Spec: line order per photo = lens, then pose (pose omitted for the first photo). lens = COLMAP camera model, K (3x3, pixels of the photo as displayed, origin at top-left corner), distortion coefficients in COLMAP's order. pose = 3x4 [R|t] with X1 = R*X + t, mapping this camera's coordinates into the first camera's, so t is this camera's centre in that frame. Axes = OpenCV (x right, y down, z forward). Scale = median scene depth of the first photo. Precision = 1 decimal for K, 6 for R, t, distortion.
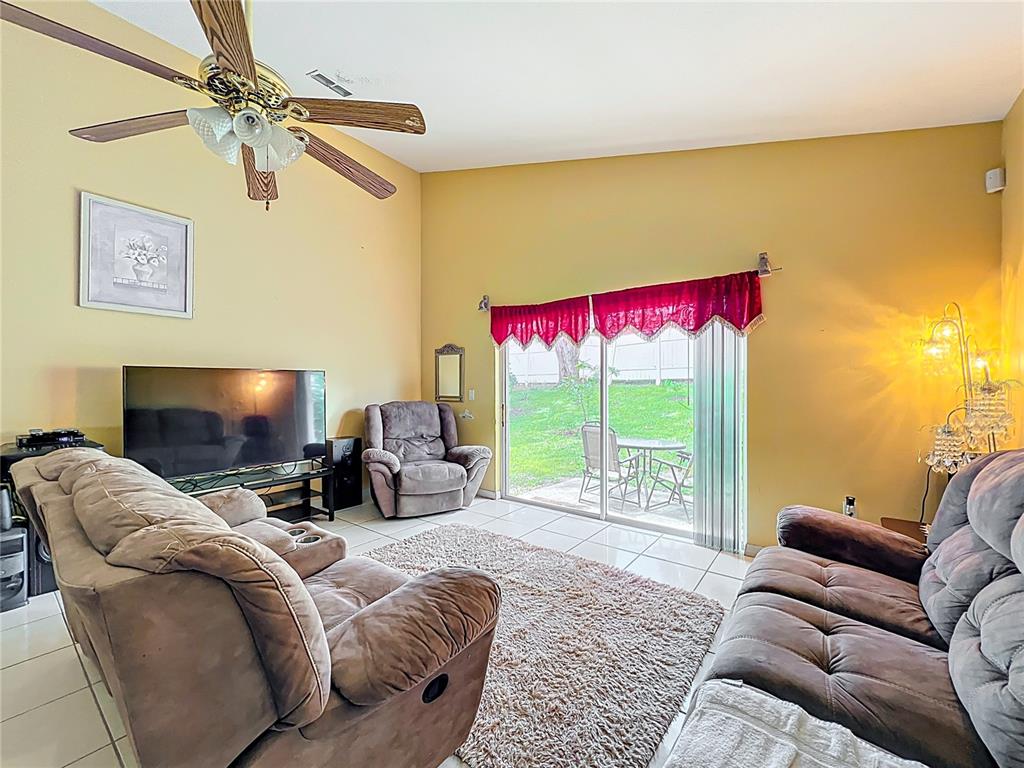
lens RADIAL K [[414.6, 0, 509.9], [0, 414.6, 382.1], [0, 0, 1]] dist [0.000900, 0.000308]
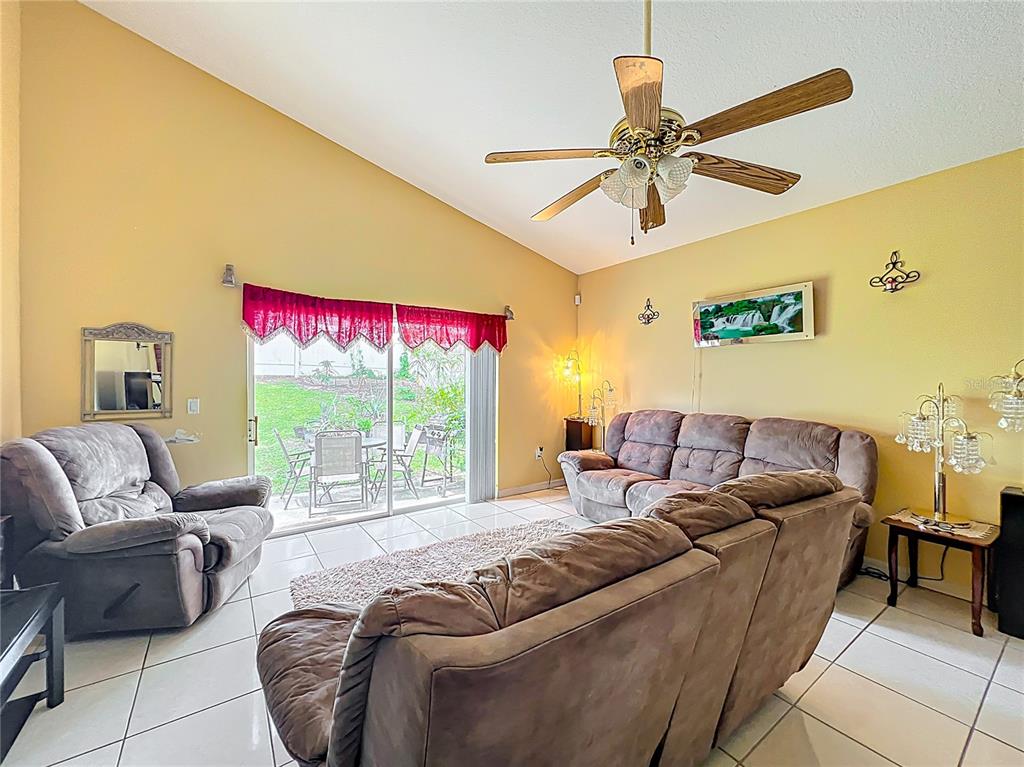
lens RADIAL K [[414.6, 0, 509.9], [0, 414.6, 381.6], [0, 0, 1]] dist [0.000900, 0.000308]
pose [[0.302779, -0.001824, 0.953059, -0.715711], [-0.010071, 0.999936, 0.005113, -0.021241], [-0.953008, -0.011146, 0.302741, 0.400591]]
